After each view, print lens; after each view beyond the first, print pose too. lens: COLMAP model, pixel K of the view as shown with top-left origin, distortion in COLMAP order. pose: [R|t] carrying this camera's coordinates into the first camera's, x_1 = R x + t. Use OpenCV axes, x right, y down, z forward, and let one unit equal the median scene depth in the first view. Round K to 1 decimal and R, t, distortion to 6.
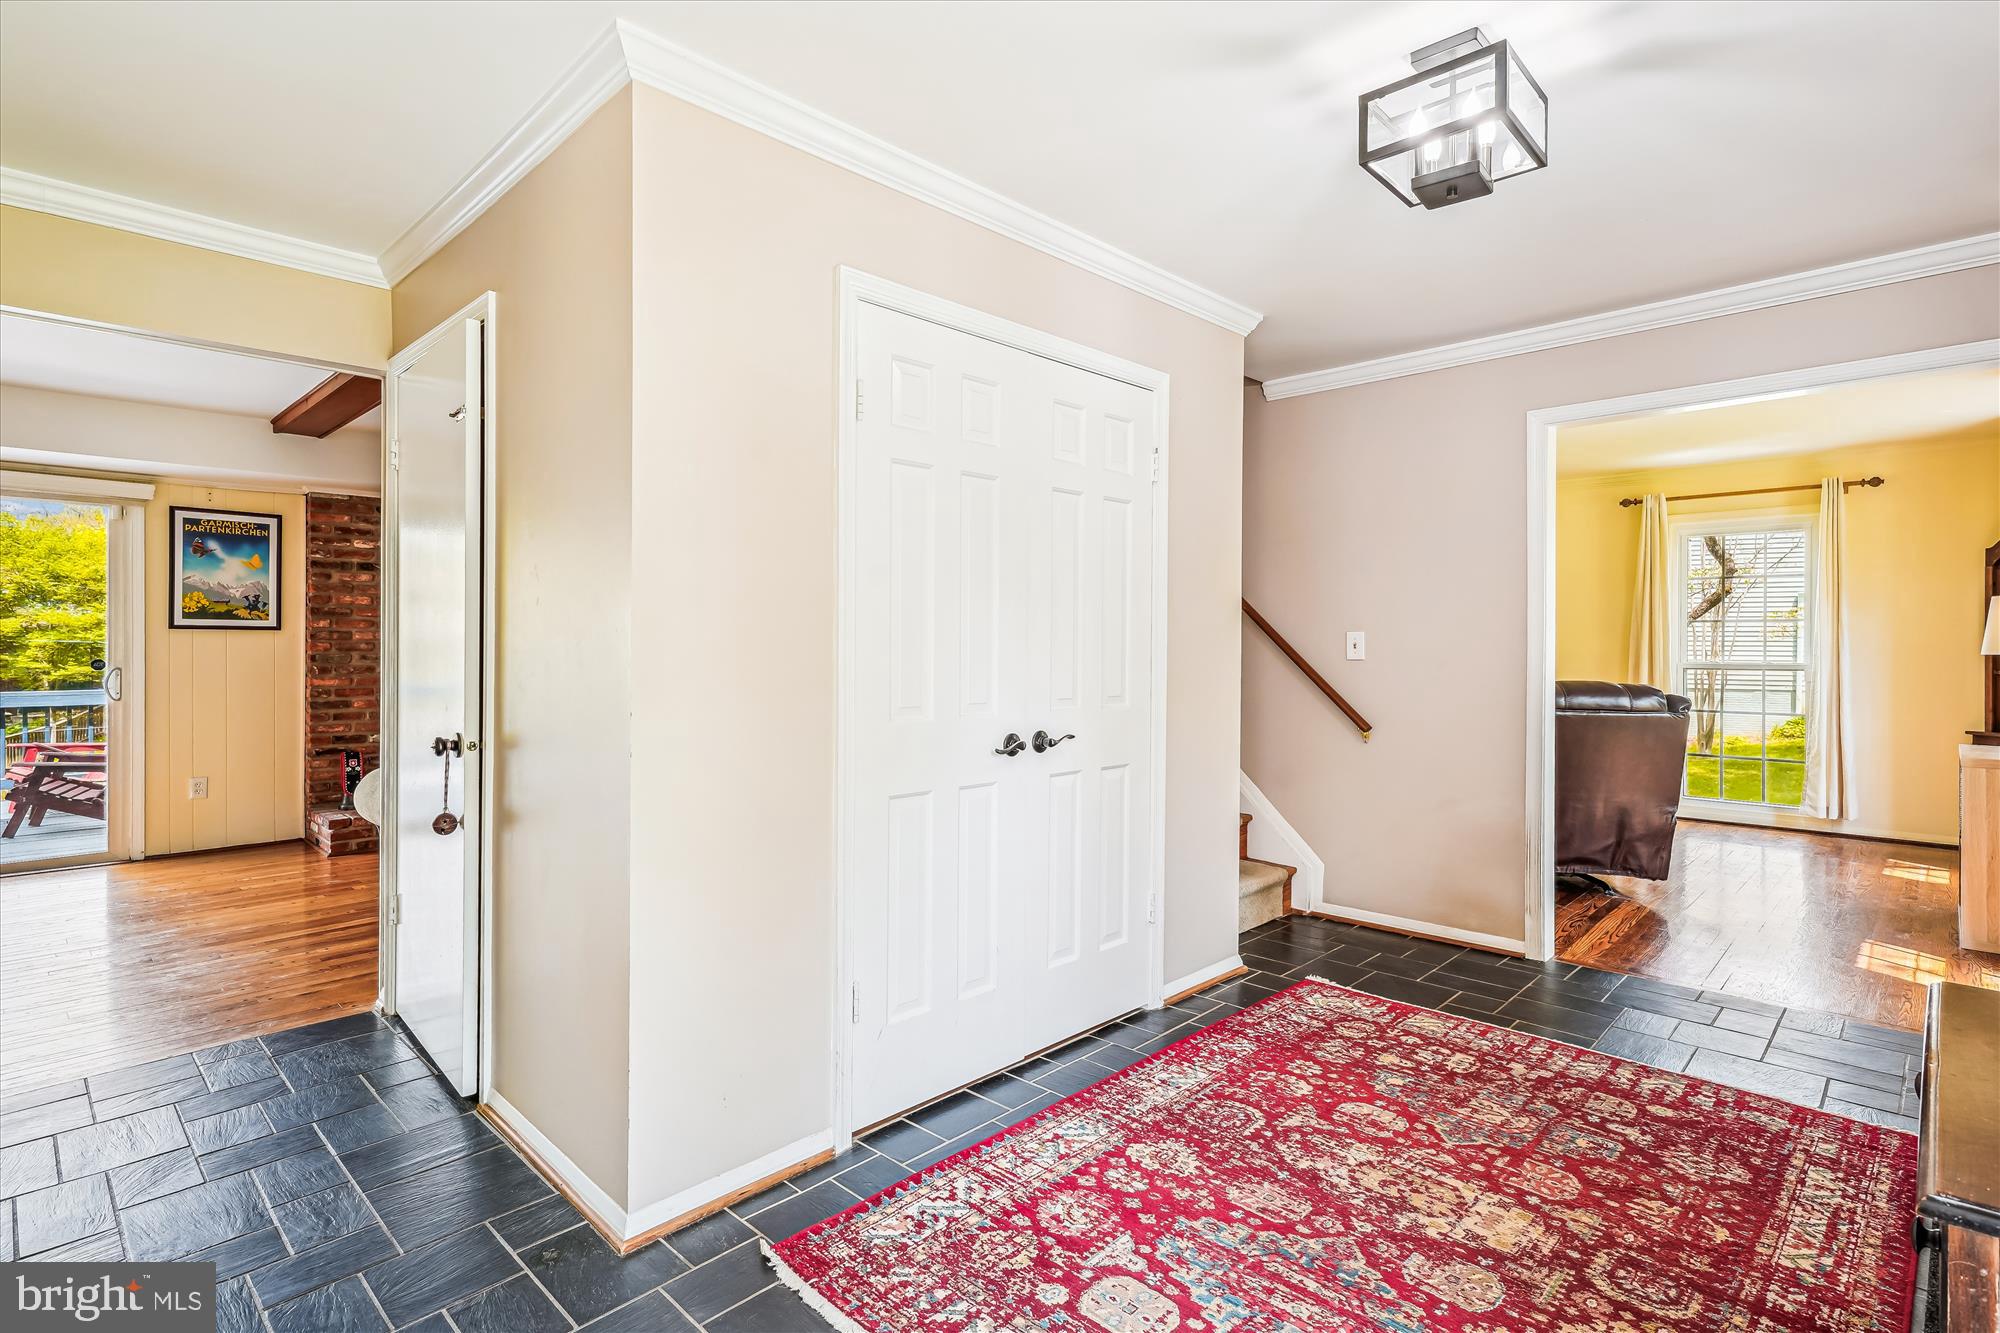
lens RADIAL K [[961.9, 0, 991.6], [0, 961.9, 650.3], [0, 0, 1]] dist [0.003008, 0.000572]
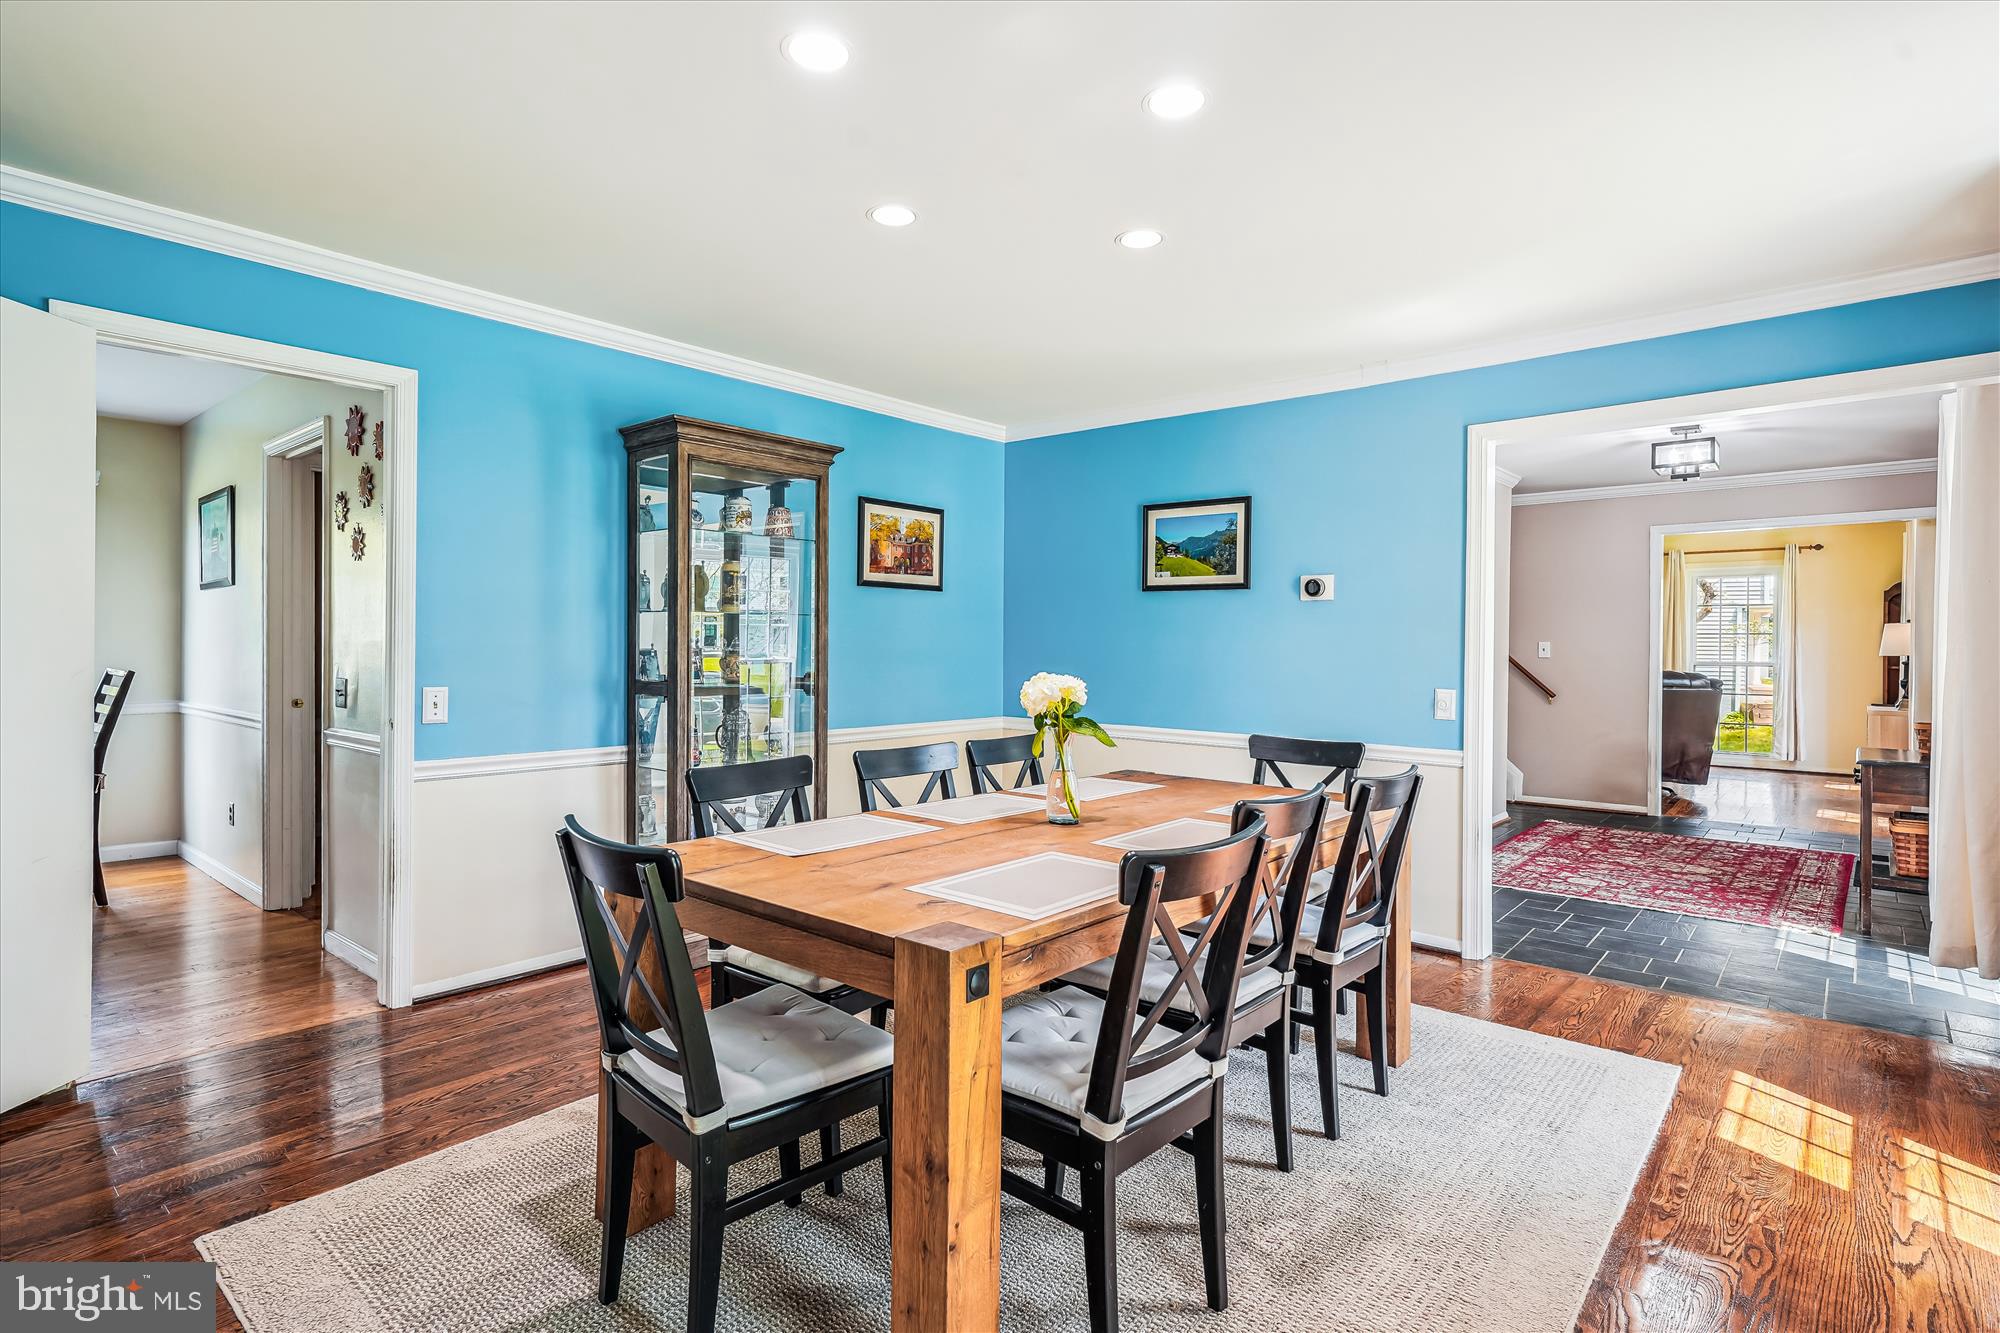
lens RADIAL K [[974.7, 0, 994.9], [0, 974.7, 658.2], [0, 0, 1]] dist [0.002918, 0.001257]
pose [[0.998474, 0.000224, 0.055222, -0.704171], [-0.000445, 0.999992, 0.003980, 0.003393], [-0.055221, -0.003998, 0.998466, -0.712710]]
